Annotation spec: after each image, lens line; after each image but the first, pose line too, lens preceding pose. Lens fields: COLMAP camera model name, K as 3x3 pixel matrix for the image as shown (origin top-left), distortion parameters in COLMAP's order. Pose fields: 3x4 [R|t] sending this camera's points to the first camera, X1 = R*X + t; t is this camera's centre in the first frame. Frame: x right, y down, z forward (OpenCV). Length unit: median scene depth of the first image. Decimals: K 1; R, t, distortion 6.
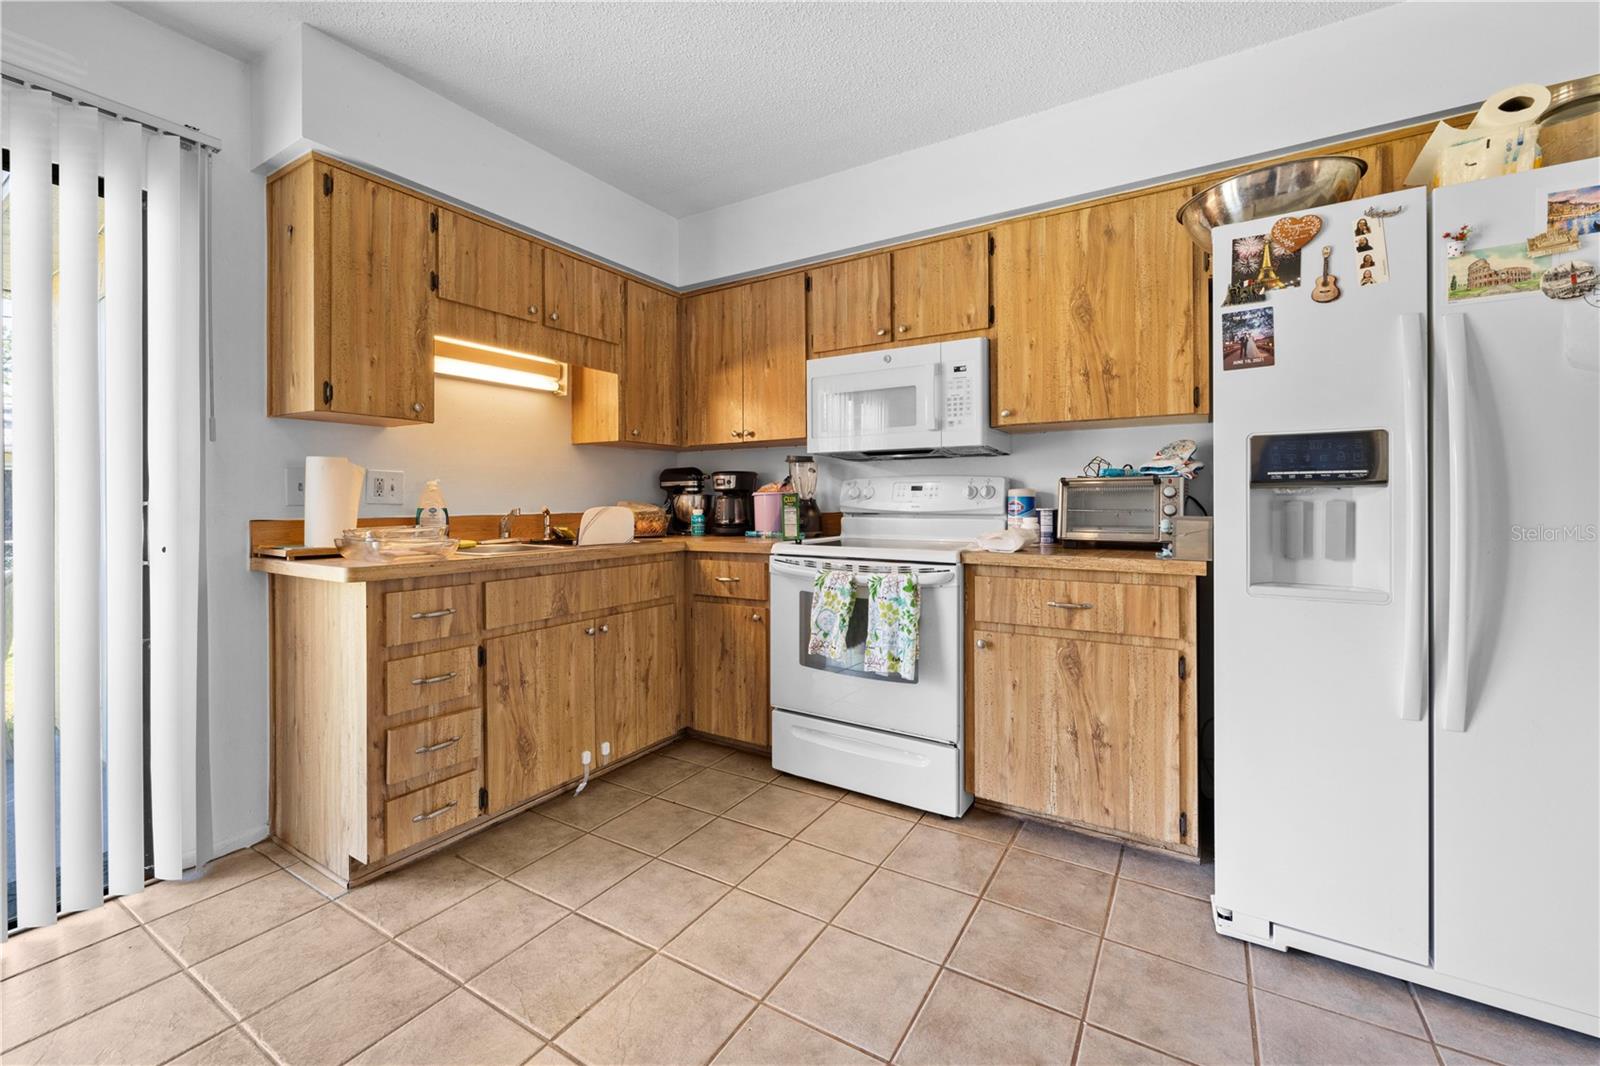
lens RADIAL K [[650.3, 0, 806.9], [0, 650.3, 504.3], [0, 0, 1]] dist [-0.001143, -0.000185]
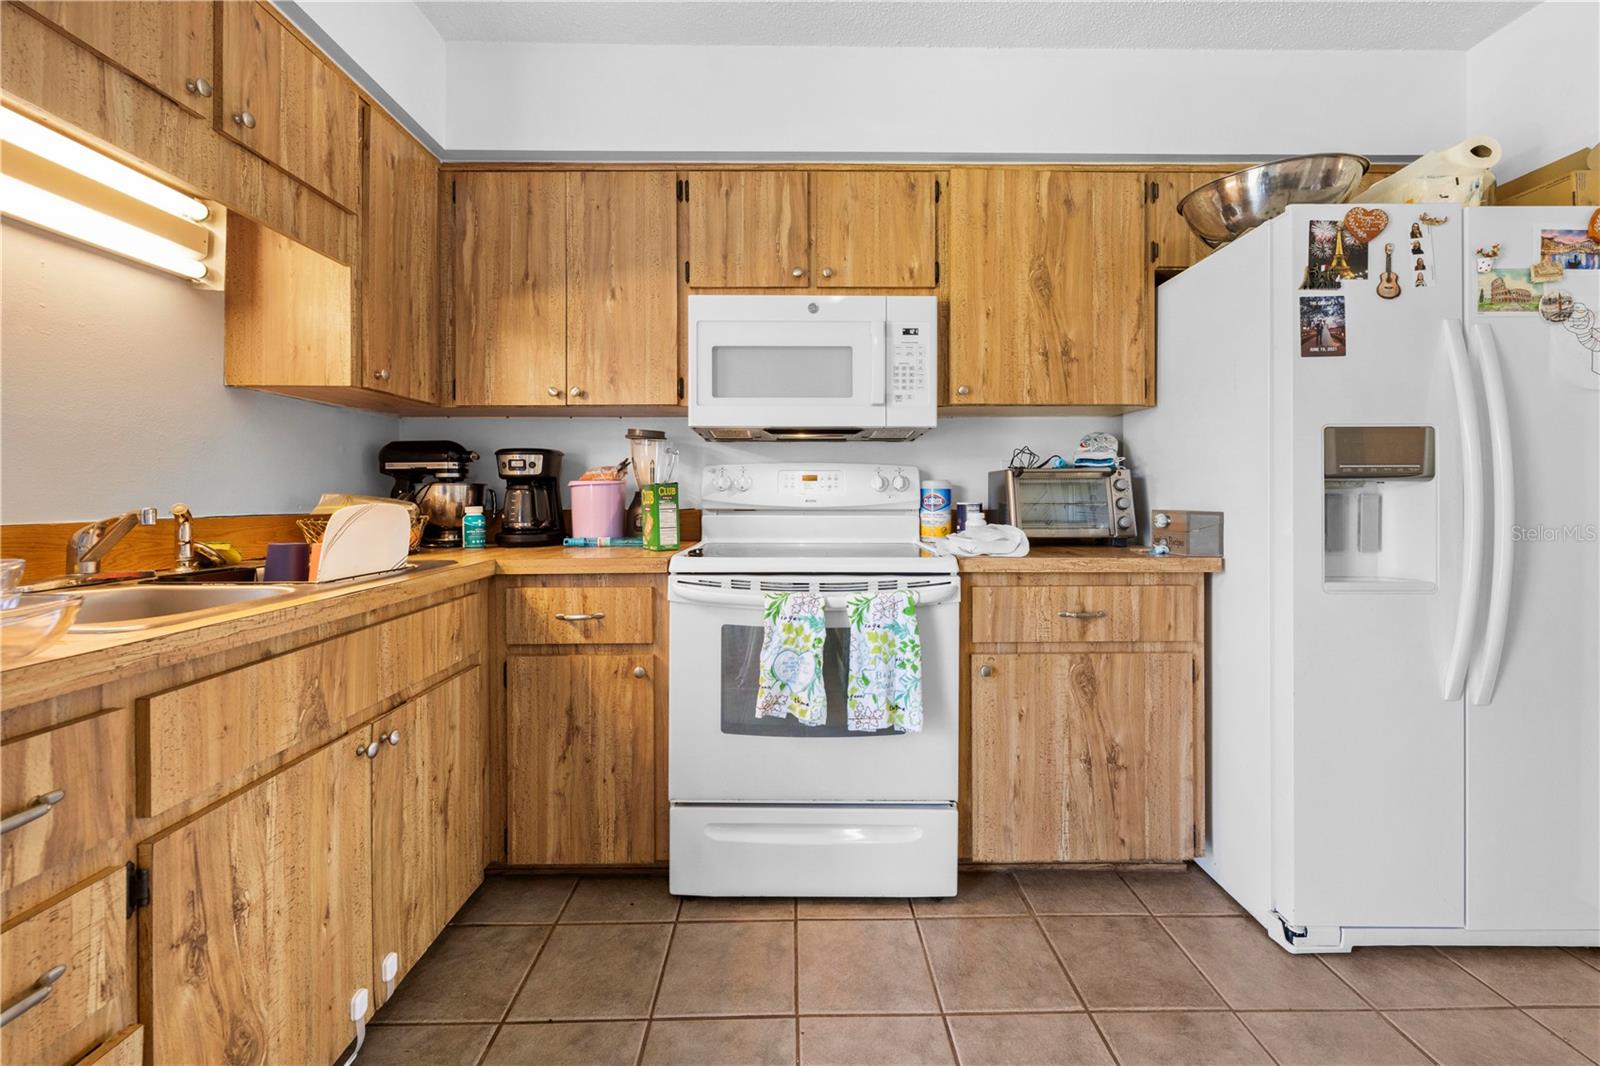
lens RADIAL K [[651.2, 0, 803.0], [0, 651.2, 492.6], [0, 0, 1]] dist [-0.001261, 0.000072]
pose [[0.846236, 0.002228, 0.532803, -0.339050], [0.001317, 0.999979, -0.006273, -0.001947], [-0.532806, 0.006010, 0.846216, 0.415943]]
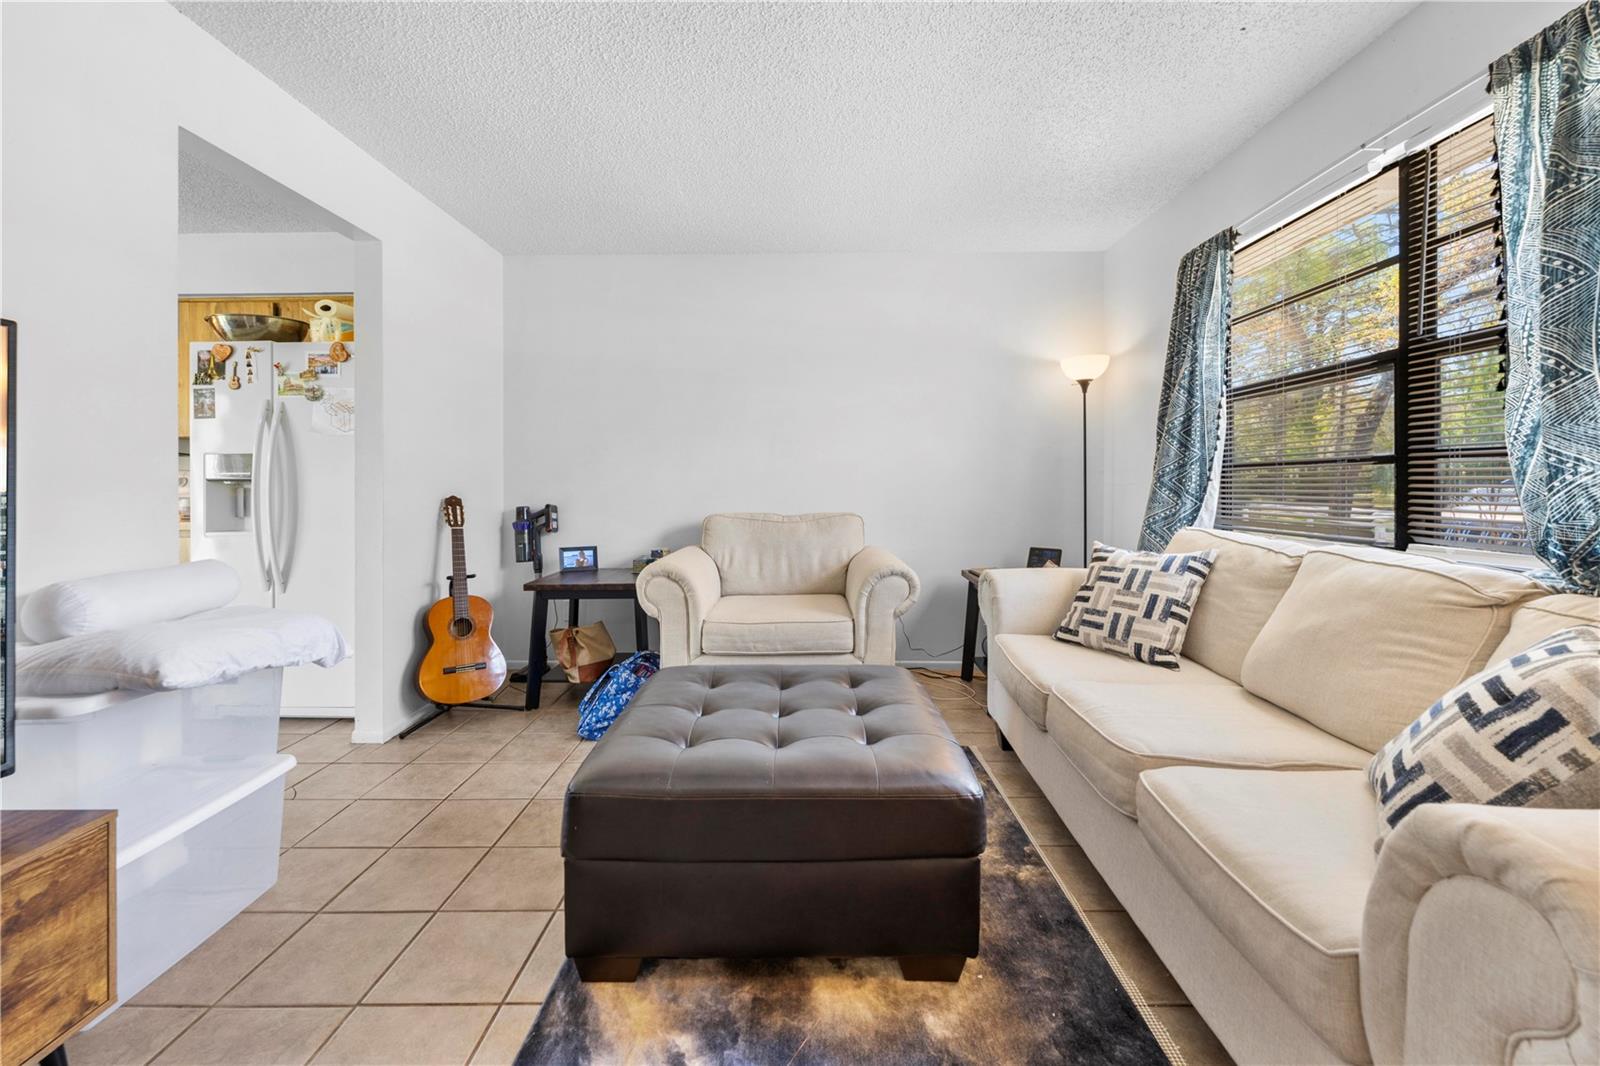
lens RADIAL K [[656.2, 0, 793.7], [0, 656.2, 484.1], [0, 0, 1]] dist [-0.000674, 0.000137]
pose [[0.856263, -0.001298, 0.516539, 0.813746], [0.006405, 0.999947, -0.008105, 0.007279], [-0.516501, 0.010249, 0.856225, -1.080698]]
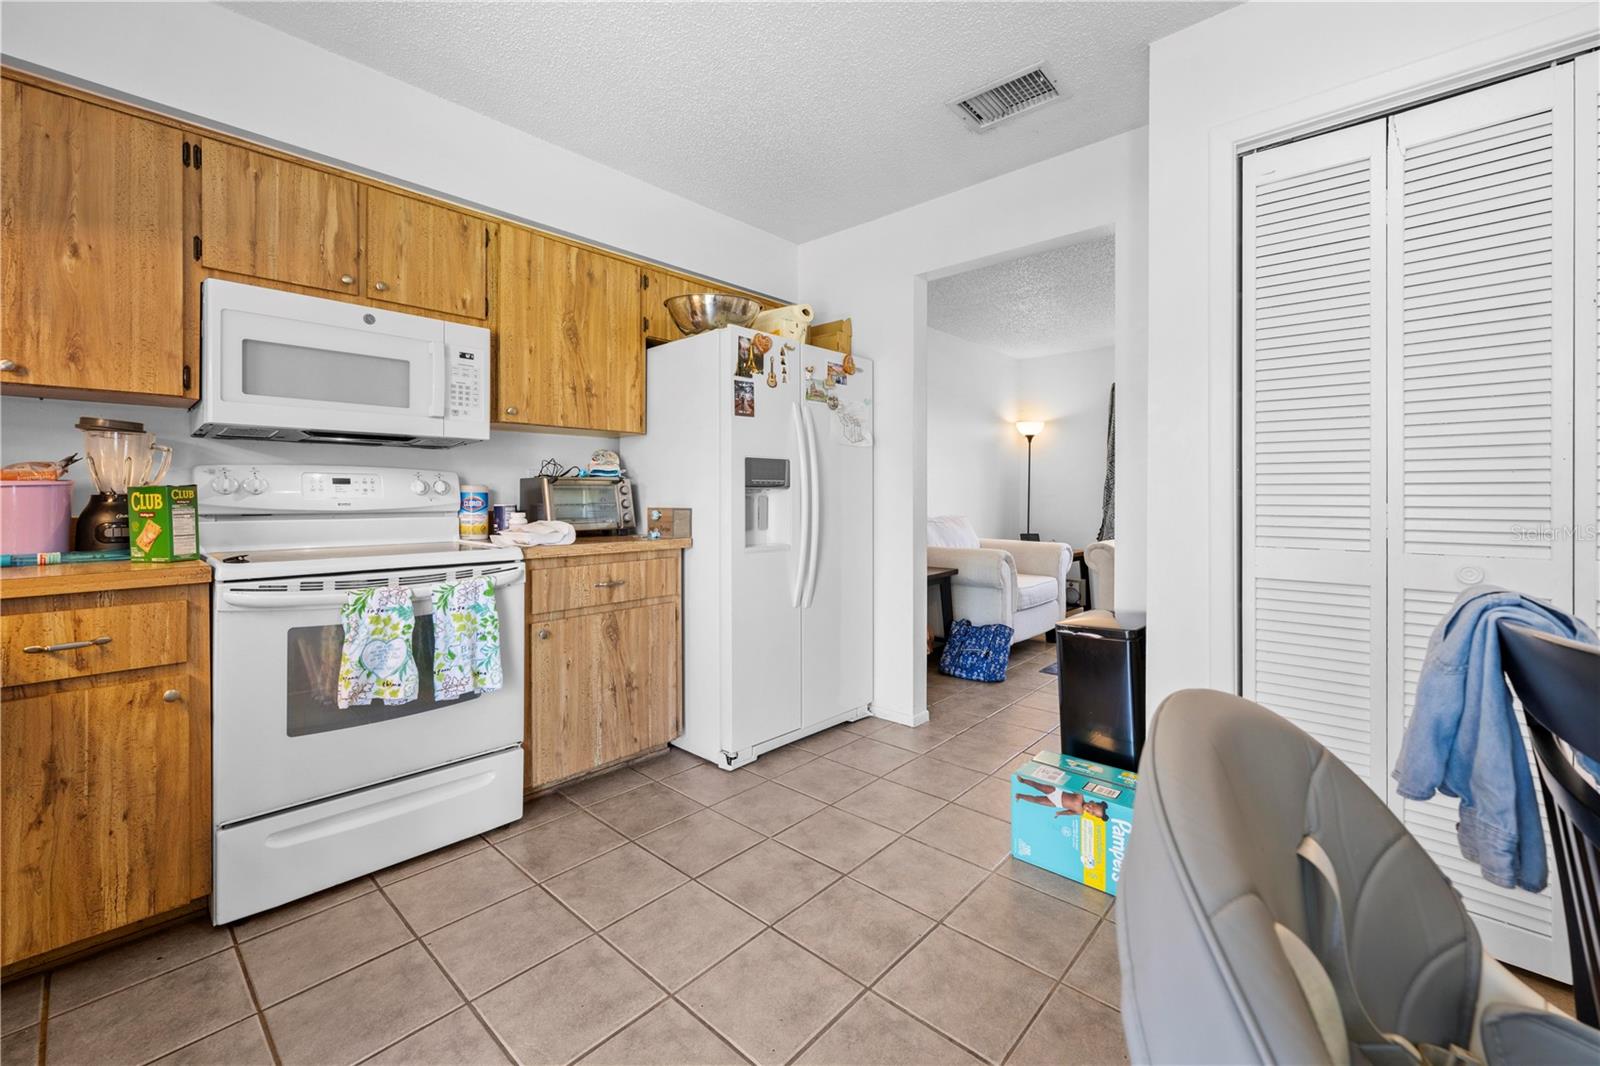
lens RADIAL K [[652.9, 0, 796.7], [0, 652.9, 494.6], [0, 0, 1]] dist [-0.001307, -0.000144]
pose [[0.194245, 0.004475, 0.980943, -0.644401], [0.006843, 0.999959, -0.005917, 0.000346], [-0.980929, 0.007862, 0.194207, 0.382919]]
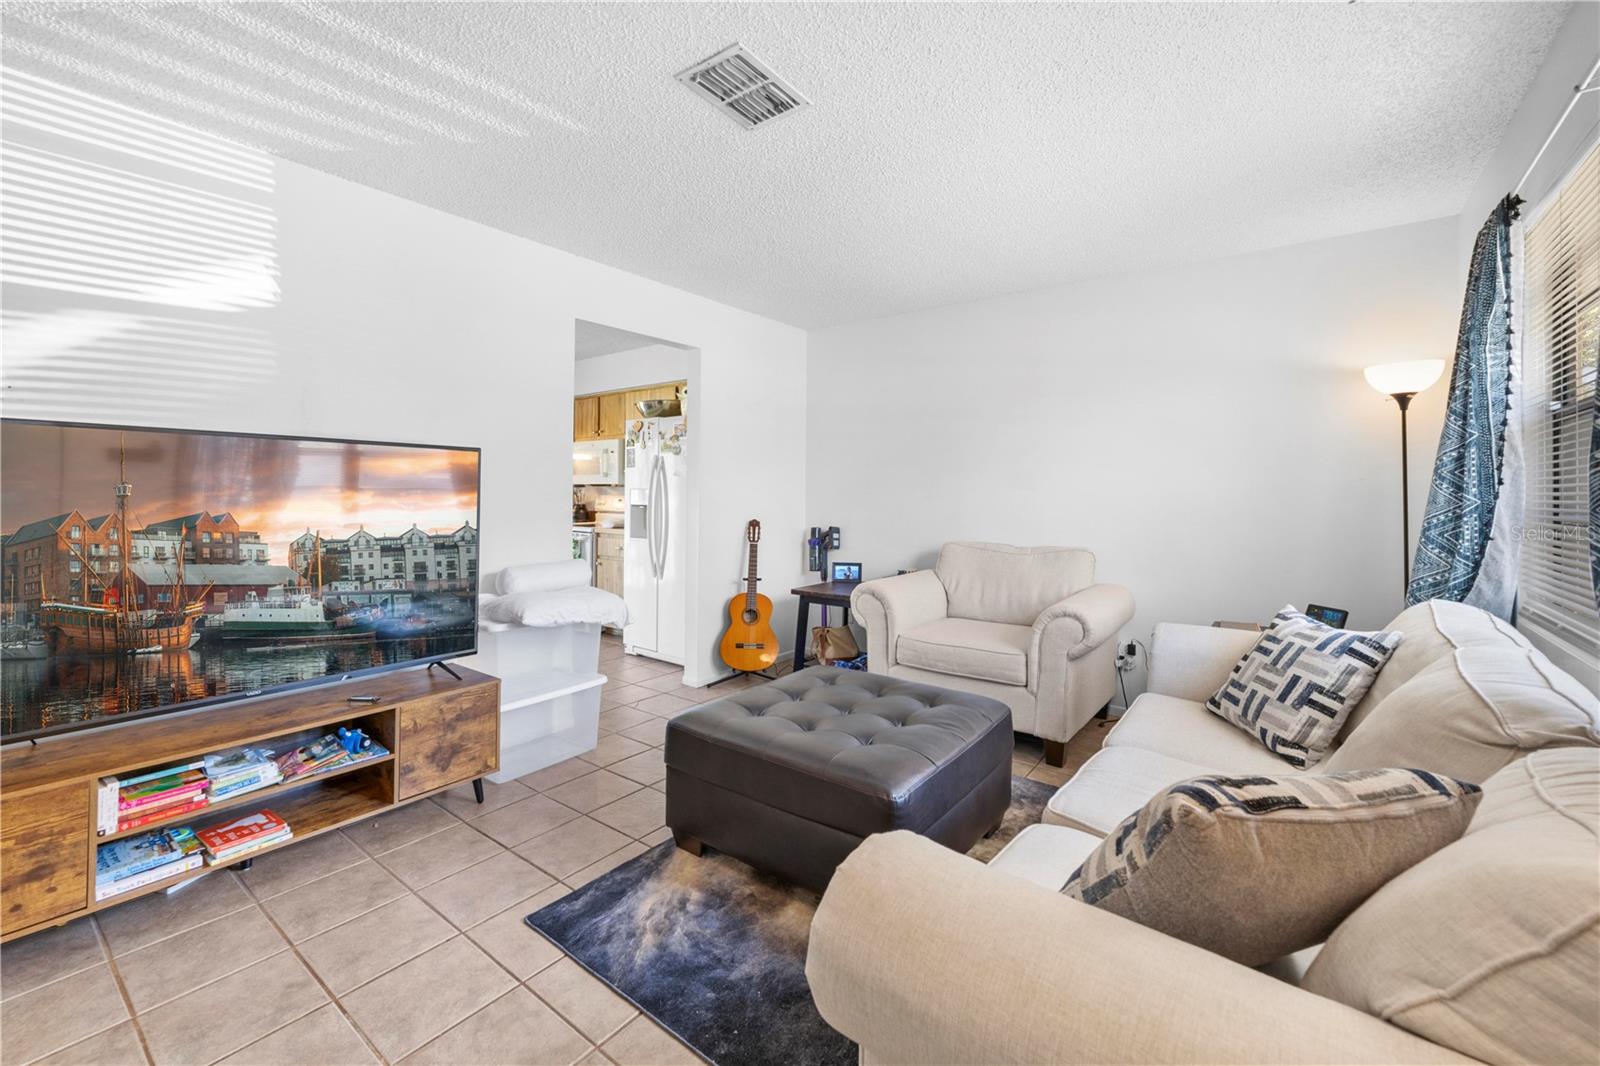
lens RADIAL K [[656.2, 0, 793.7], [0, 656.2, 484.1], [0, 0, 1]] dist [-0.000674, 0.000137]
pose [[0.994341, 0.005557, -0.106095, 1.244073], [-0.007604, 0.999792, -0.018900, -0.053320], [0.105968, 0.019600, 0.994176, -1.414417]]
